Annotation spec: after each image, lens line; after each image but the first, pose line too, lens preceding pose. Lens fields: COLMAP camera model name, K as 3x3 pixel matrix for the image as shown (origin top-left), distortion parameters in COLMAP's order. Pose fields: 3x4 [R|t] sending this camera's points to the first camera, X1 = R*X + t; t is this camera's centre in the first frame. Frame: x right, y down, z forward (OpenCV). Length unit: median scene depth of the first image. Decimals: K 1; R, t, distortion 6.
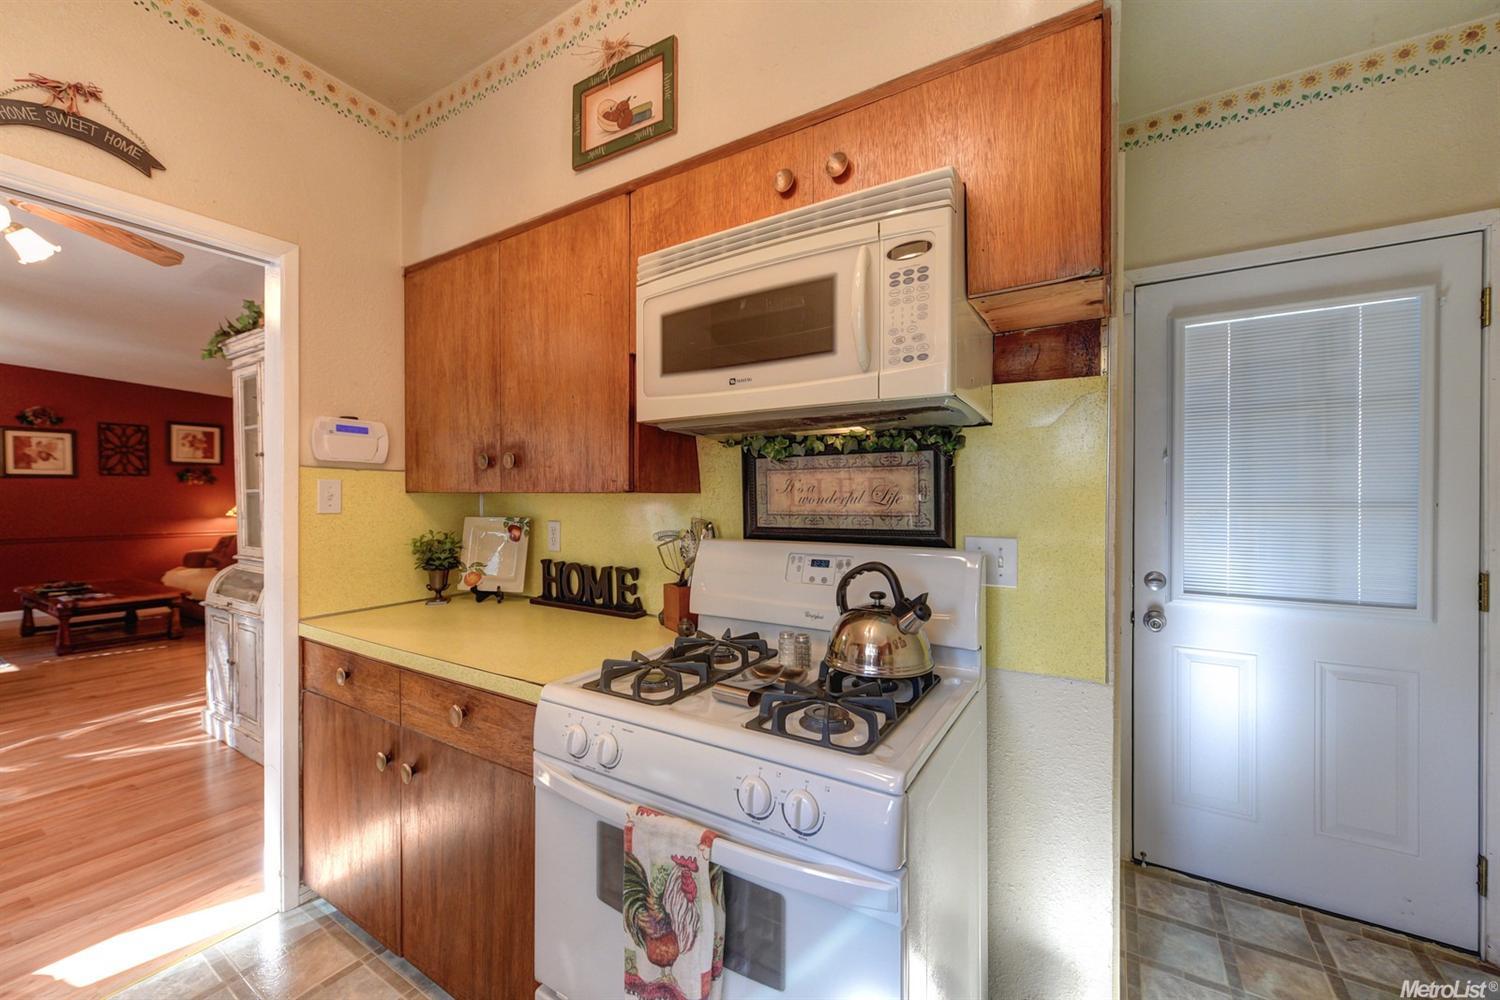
lens RADIAL K [[574.4, 0, 758.4], [0, 574.4, 501.1], [0, 0, 1]] dist [0.001568, -0.003859]
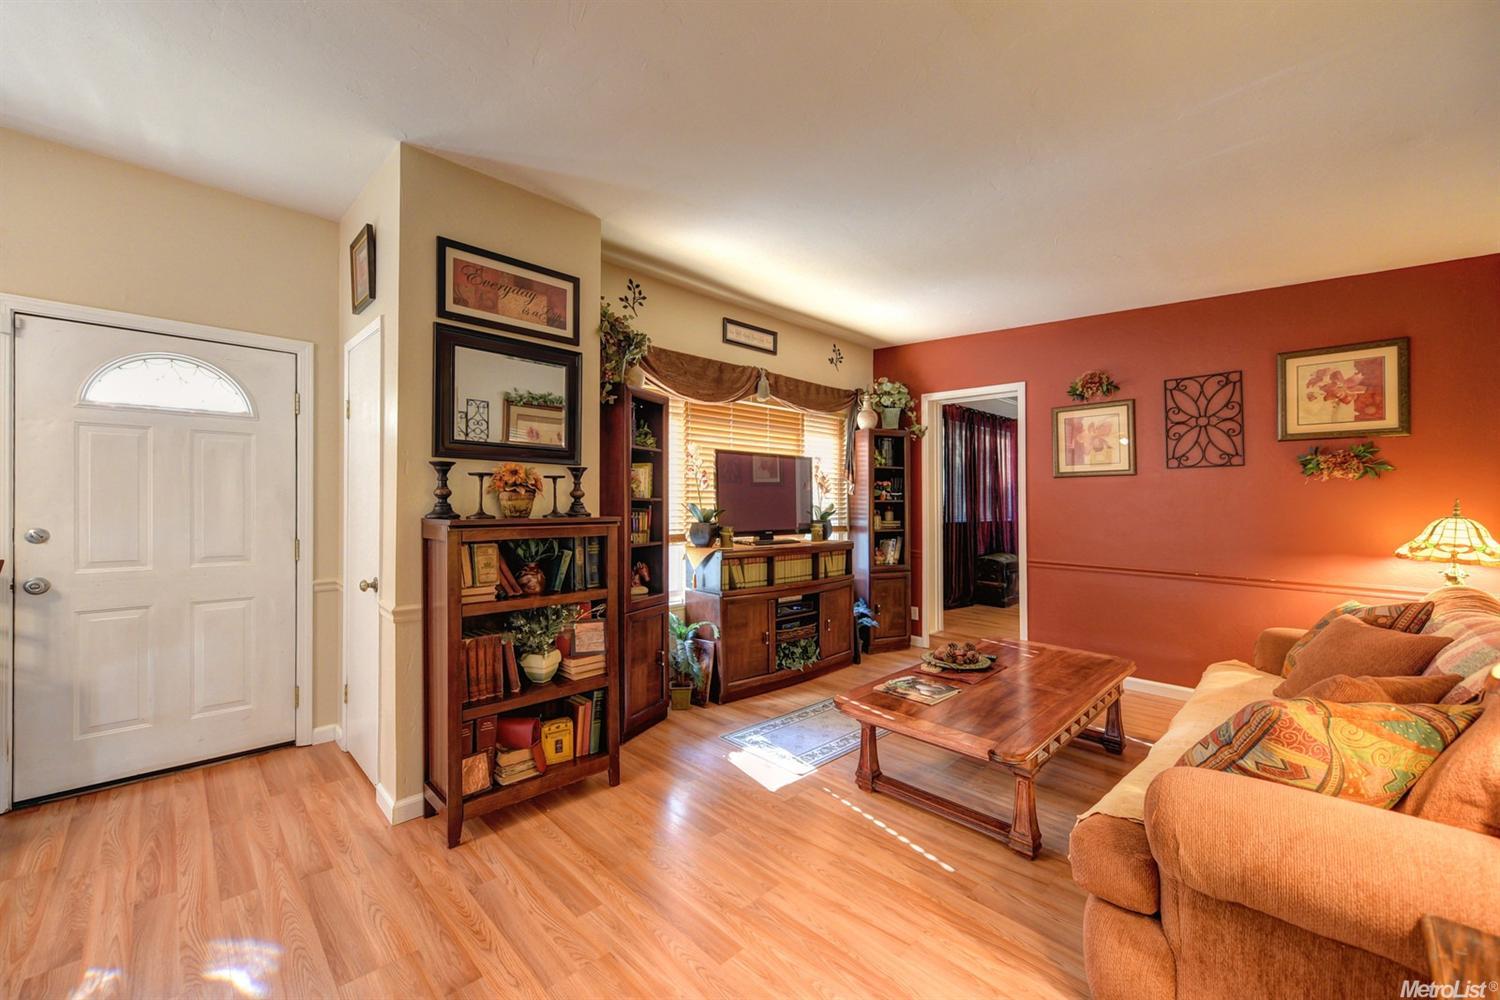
lens RADIAL K [[580.8, 0, 748.8], [0, 580.8, 492.1], [0, 0, 1]] dist [0.000913, -0.000621]
pose [[-0.248125, -0.020710, -0.968507, -1.437922], [-0.018791, 0.999686, -0.016563, -0.009021], [0.968546, 0.014089, -0.248436, 2.274395]]
